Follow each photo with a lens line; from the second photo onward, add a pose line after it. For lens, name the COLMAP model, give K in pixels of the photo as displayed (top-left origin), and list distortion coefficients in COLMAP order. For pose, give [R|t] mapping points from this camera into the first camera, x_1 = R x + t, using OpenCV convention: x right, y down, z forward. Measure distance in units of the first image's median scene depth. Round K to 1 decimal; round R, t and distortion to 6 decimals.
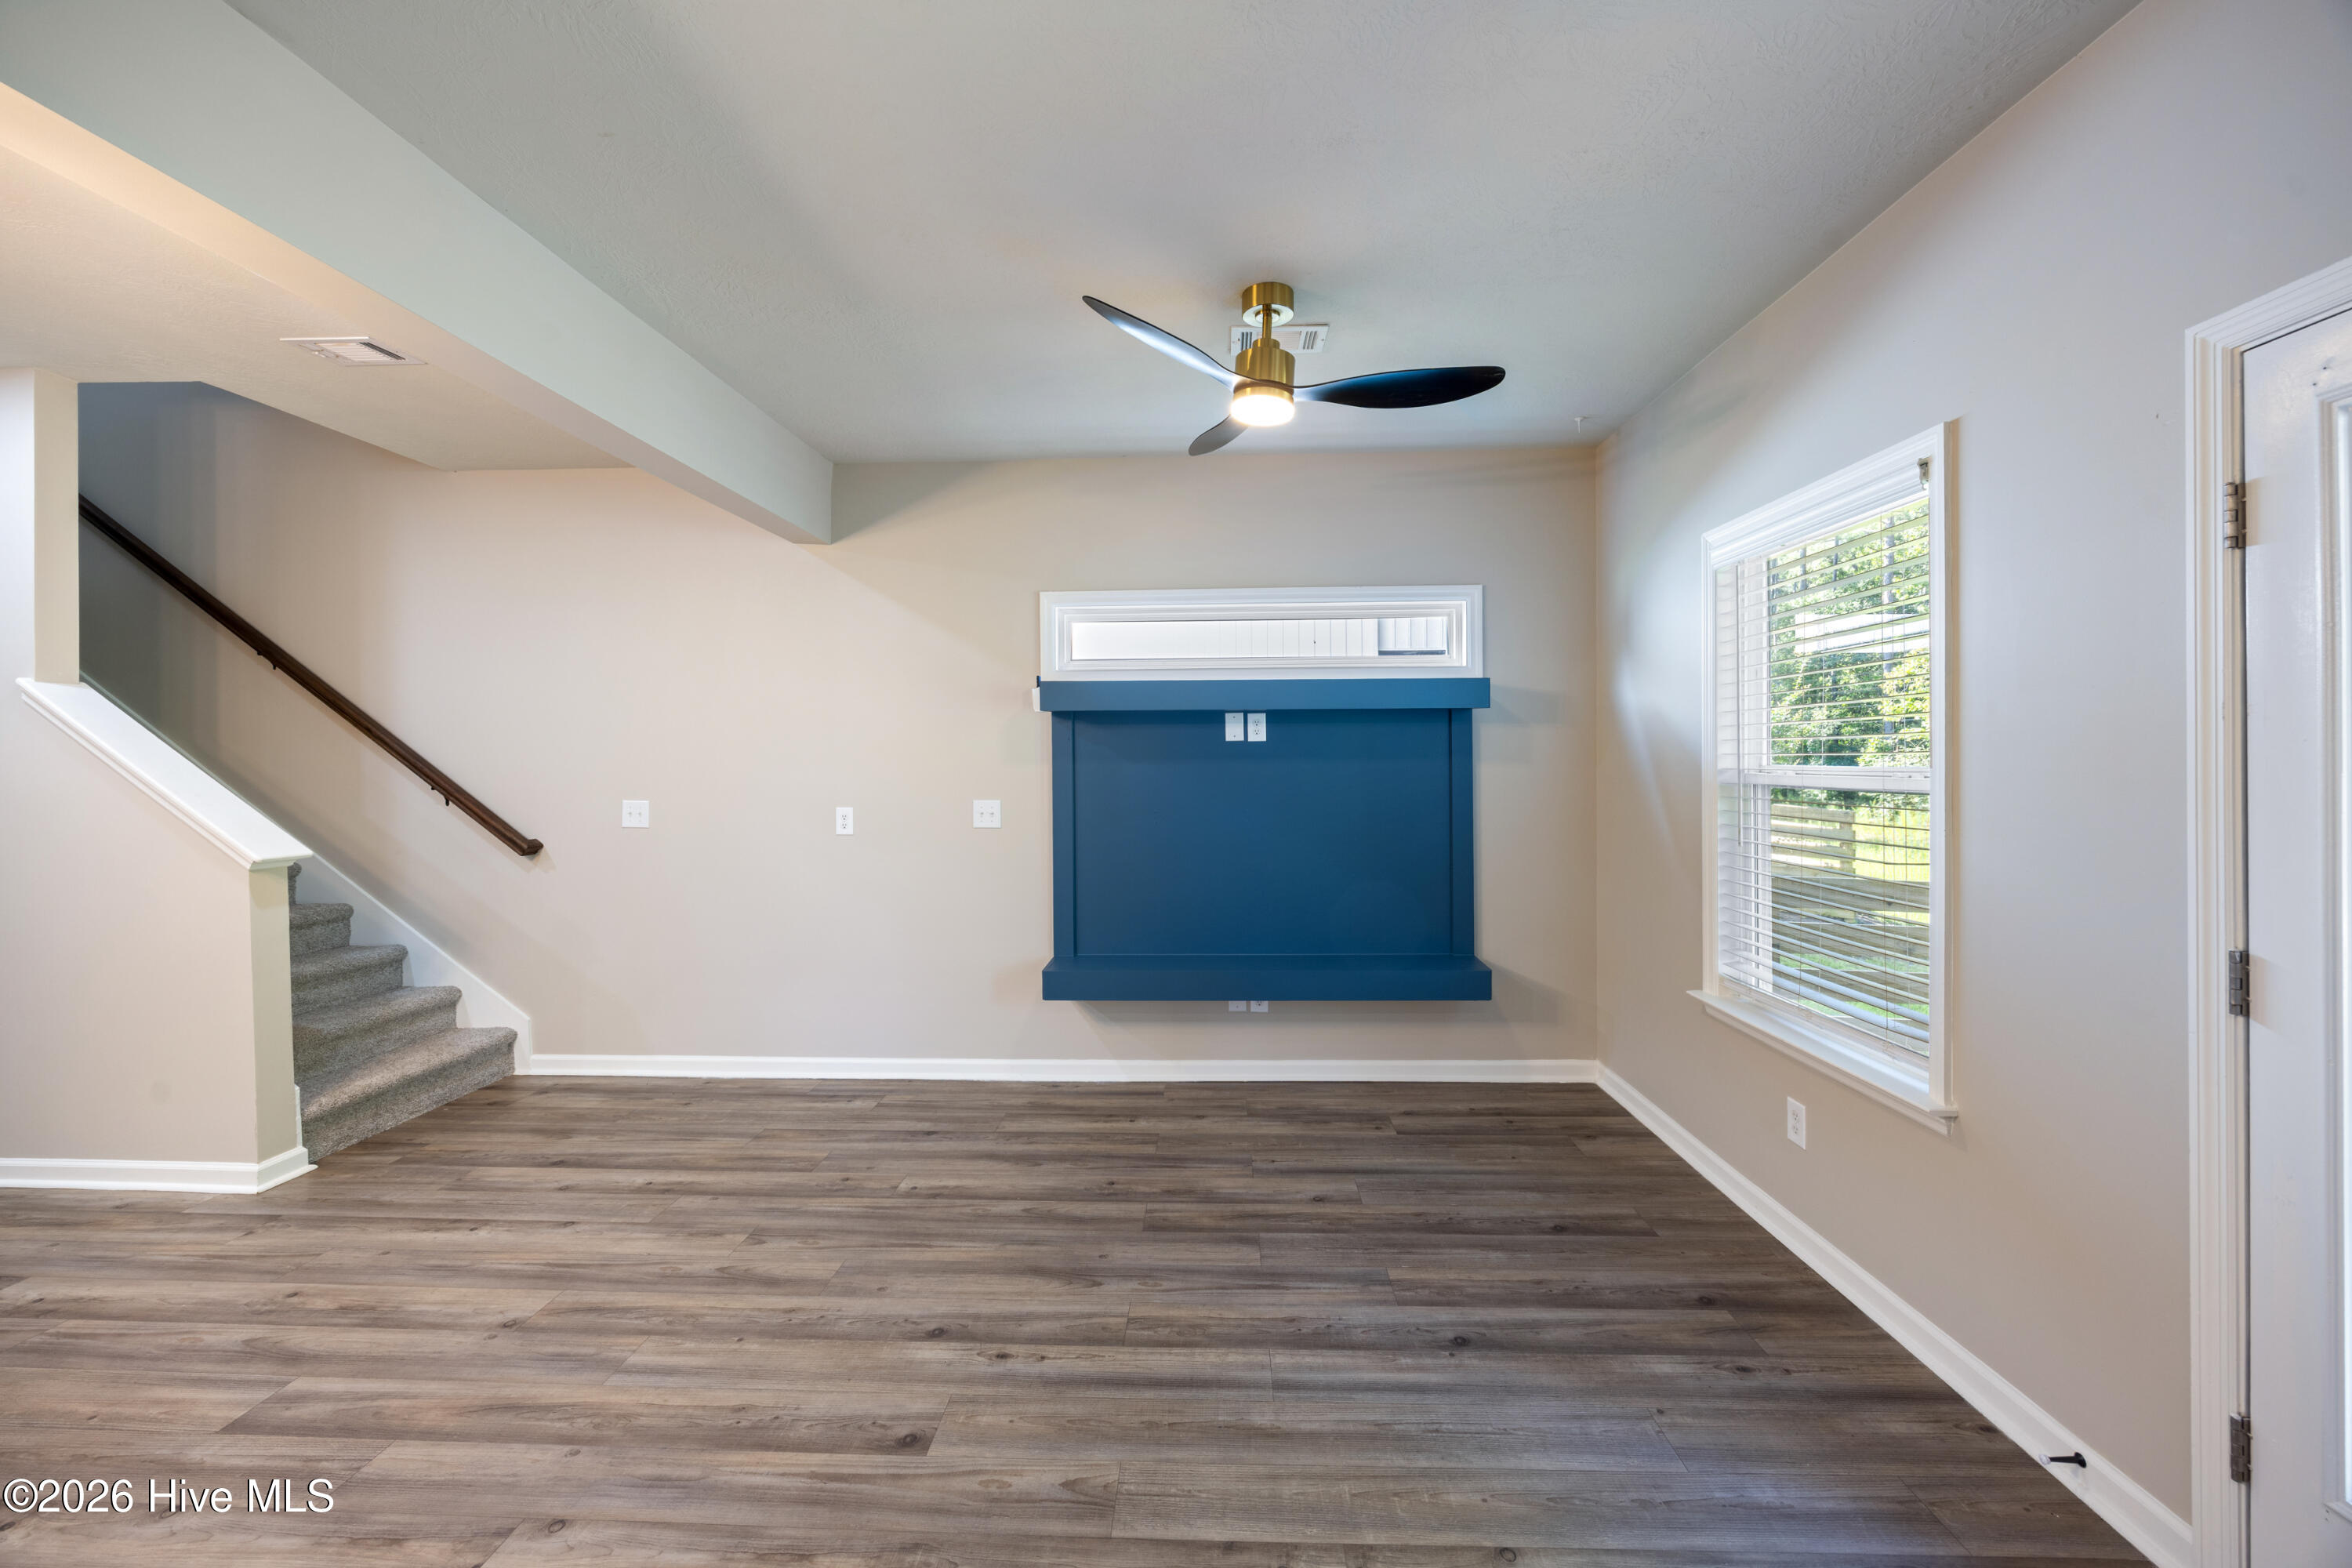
lens RADIAL K [[895.0, 0, 1181.8], [0, 895.0, 770.6], [0, 0, 1]] dist [-0.004598, -0.000256]
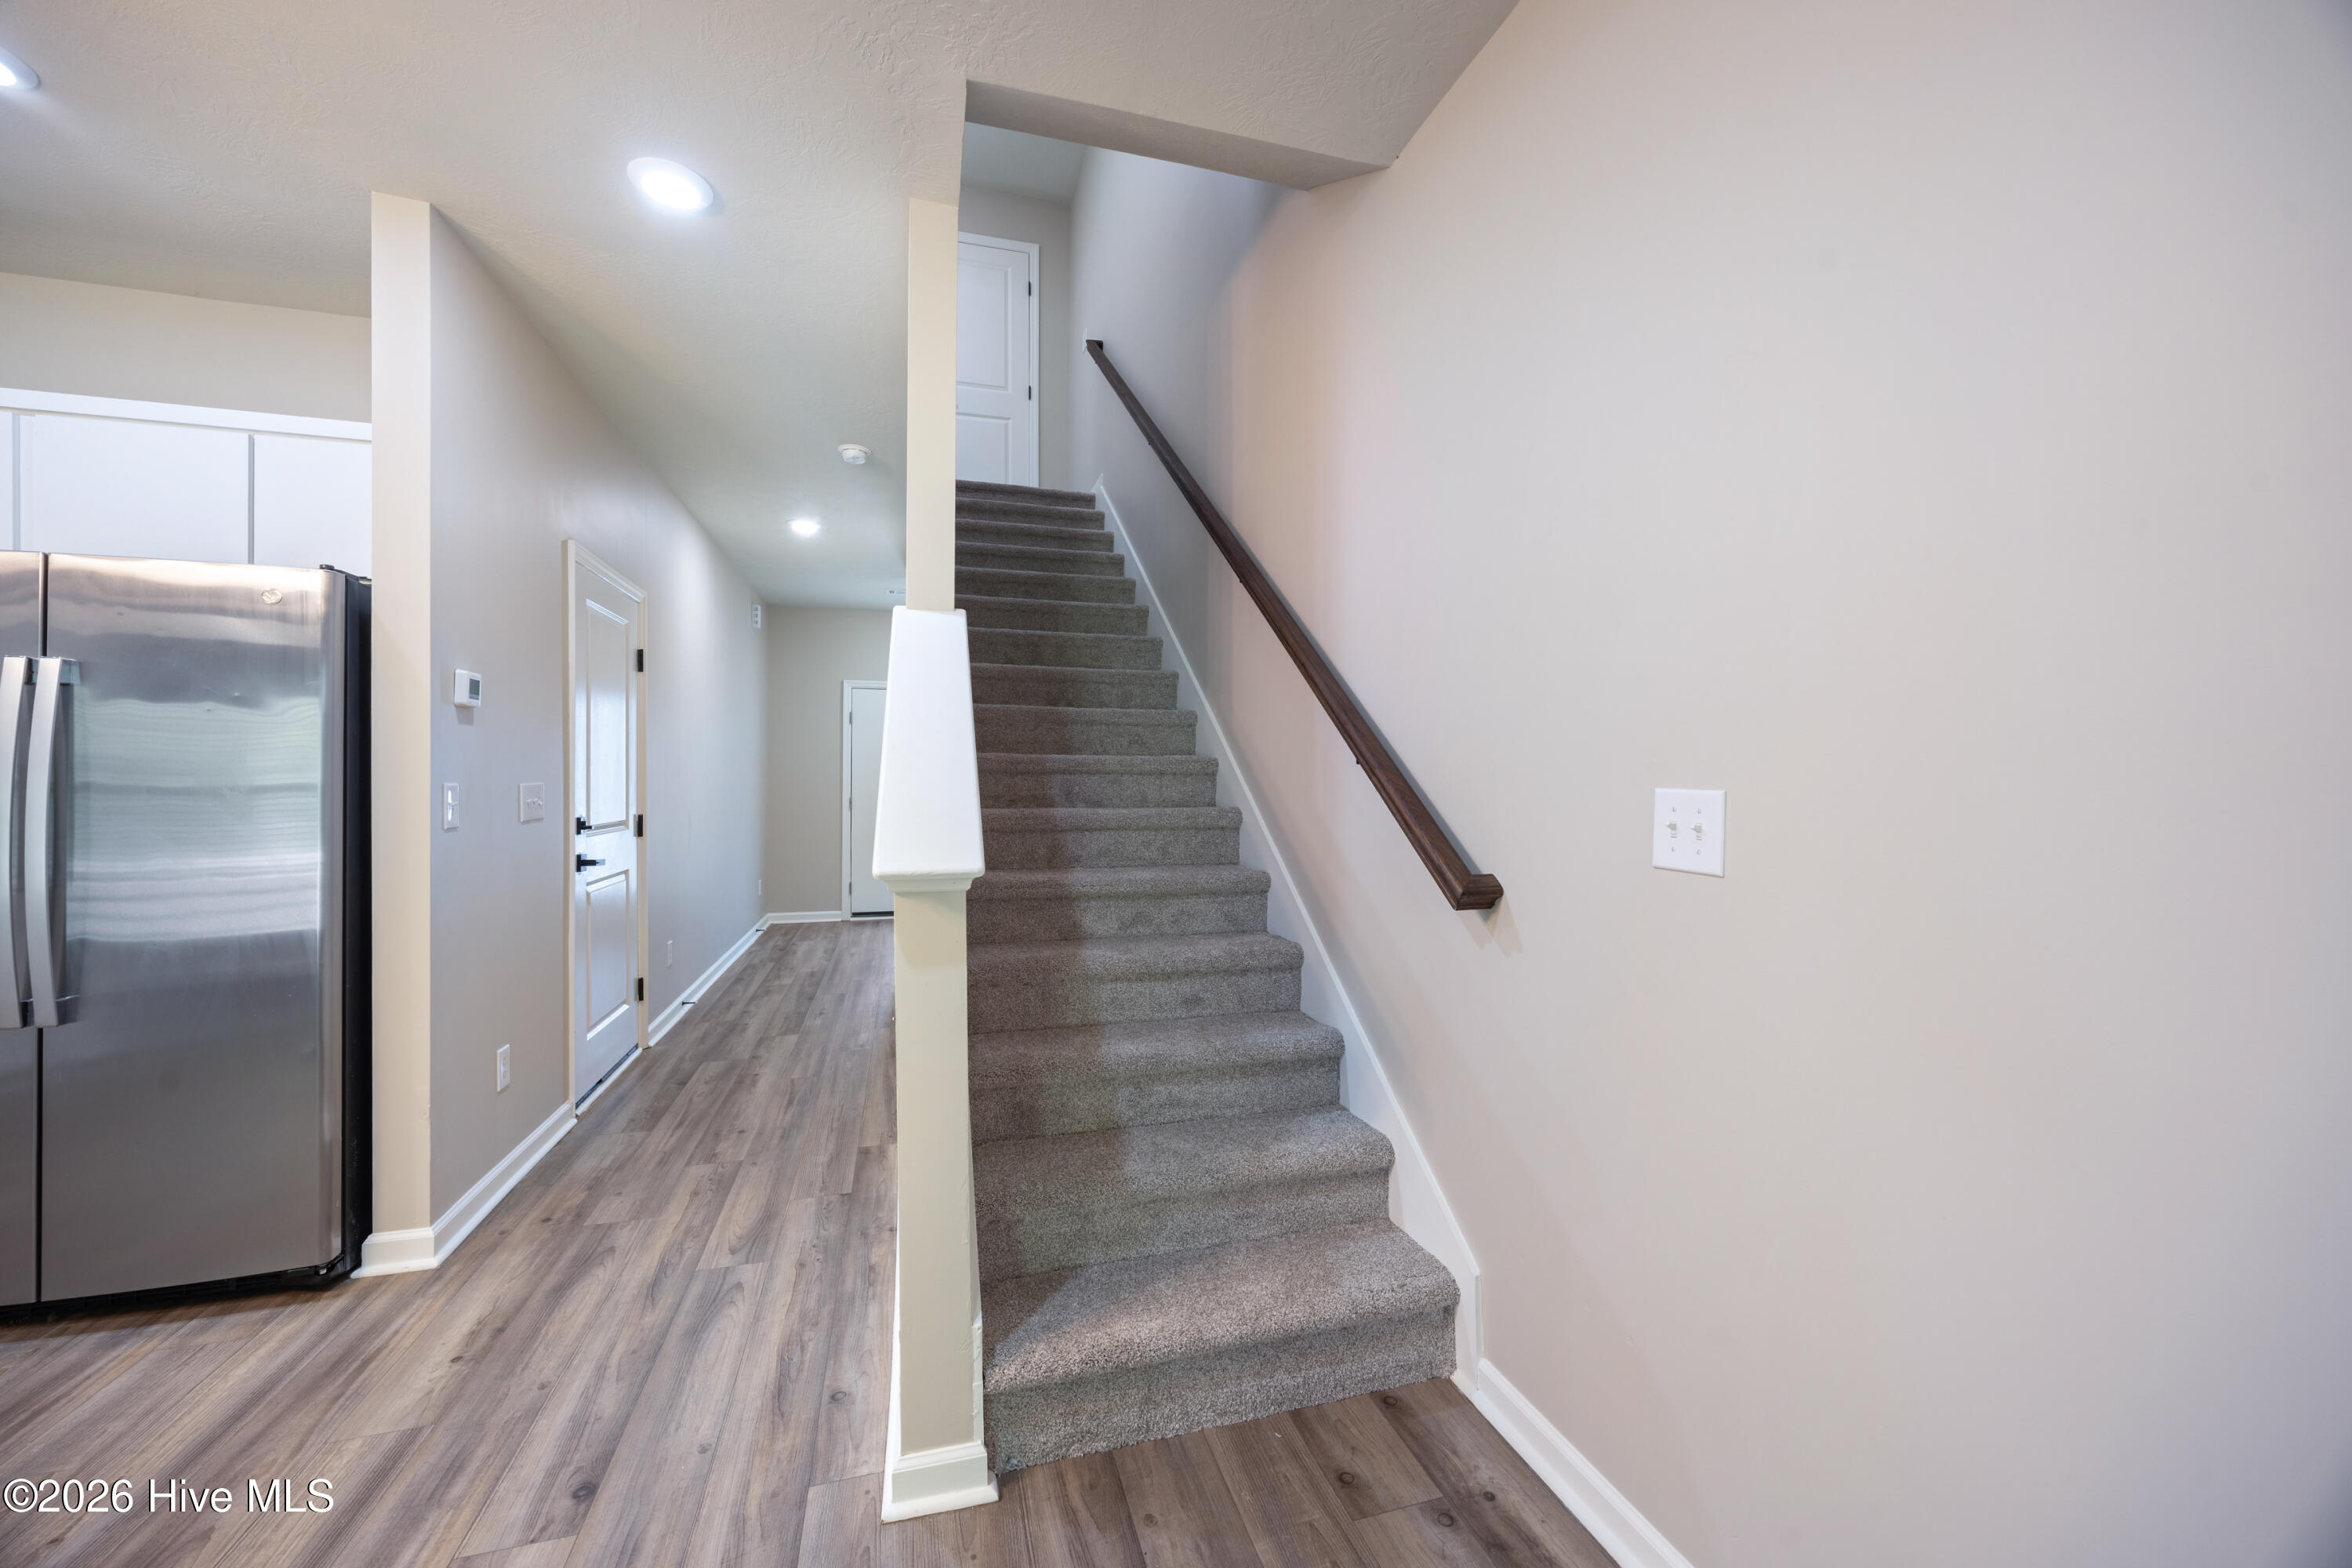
lens RADIAL K [[895.0, 0, 1178.3], [0, 895.0, 781.9], [0, 0, 1]] dist [-0.004598, -0.000256]
pose [[0.323759, 0.006979, -0.946114, -0.480882], [-0.011327, 0.999930, 0.003500, 0.042641], [0.946072, 0.009584, 0.323815, 0.952182]]
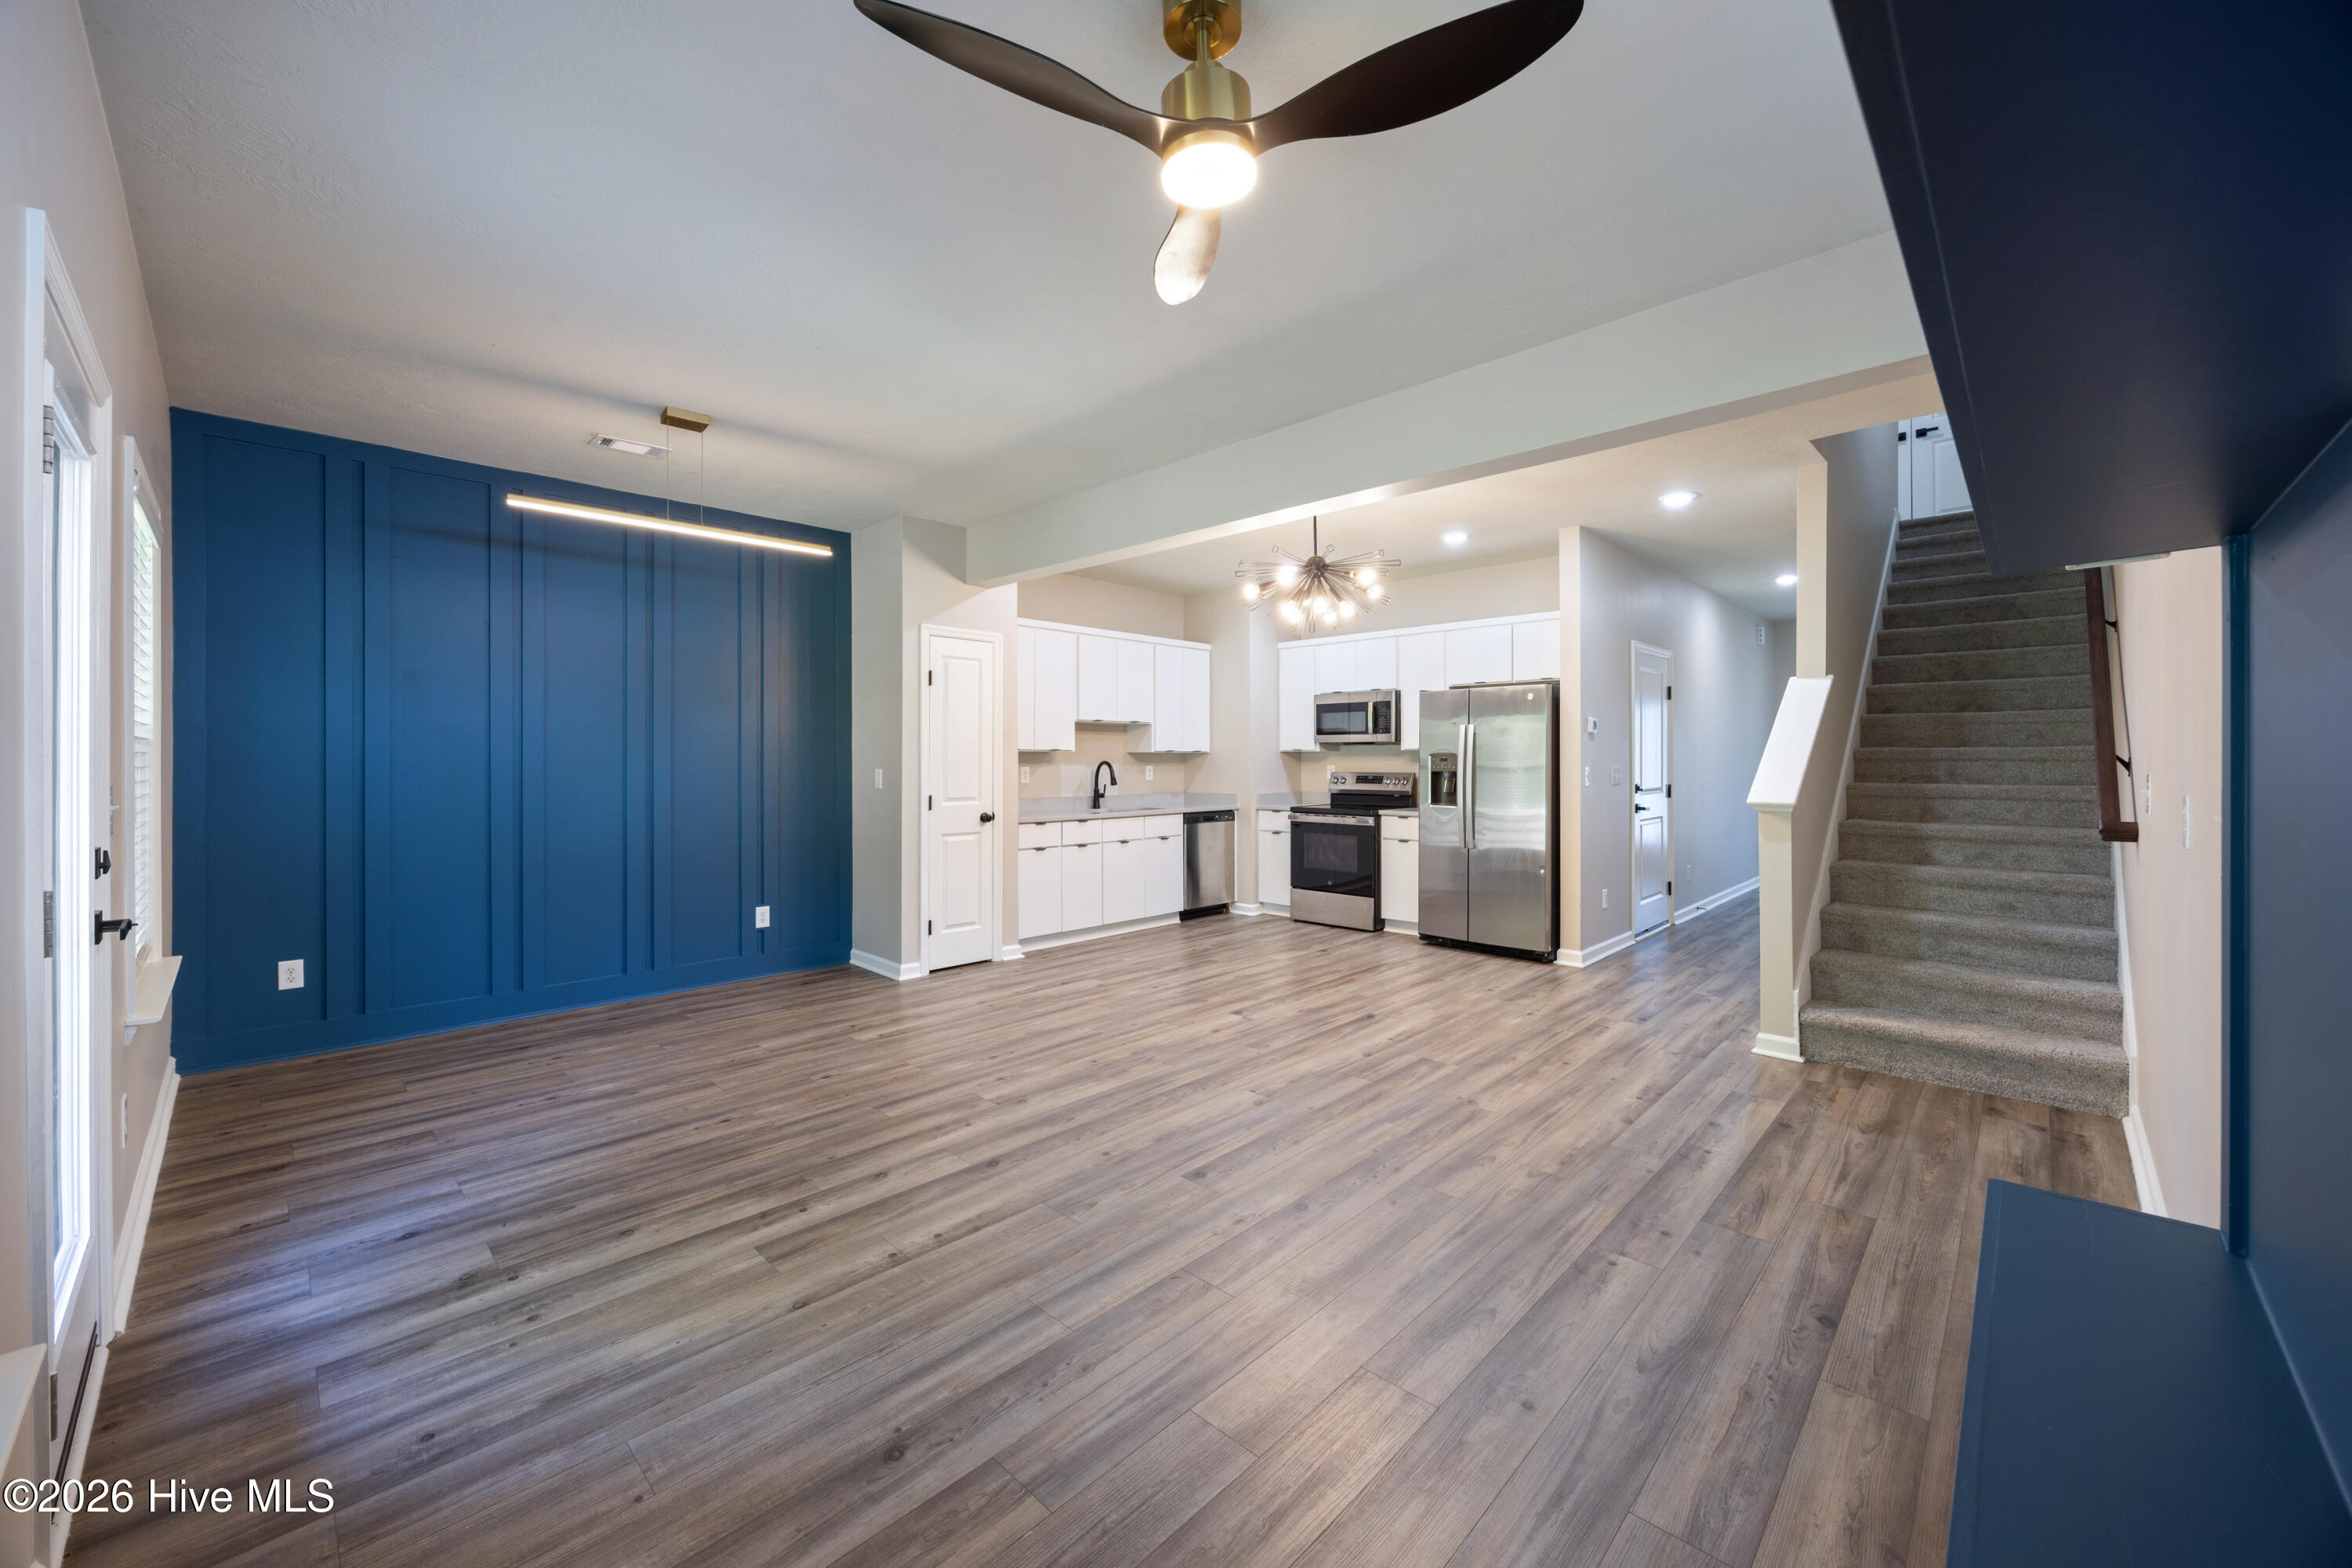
lens RADIAL K [[895.0, 0, 1176.5], [0, 895.0, 760.9], [0, 0, 1]] dist [-0.004598, -0.000256]
pose [[-0.666397, 0.007121, -0.745563, 0.510437], [0.000340, 0.999957, 0.009247, 0.024398], [0.745597, 0.005909, -0.666370, 1.198610]]
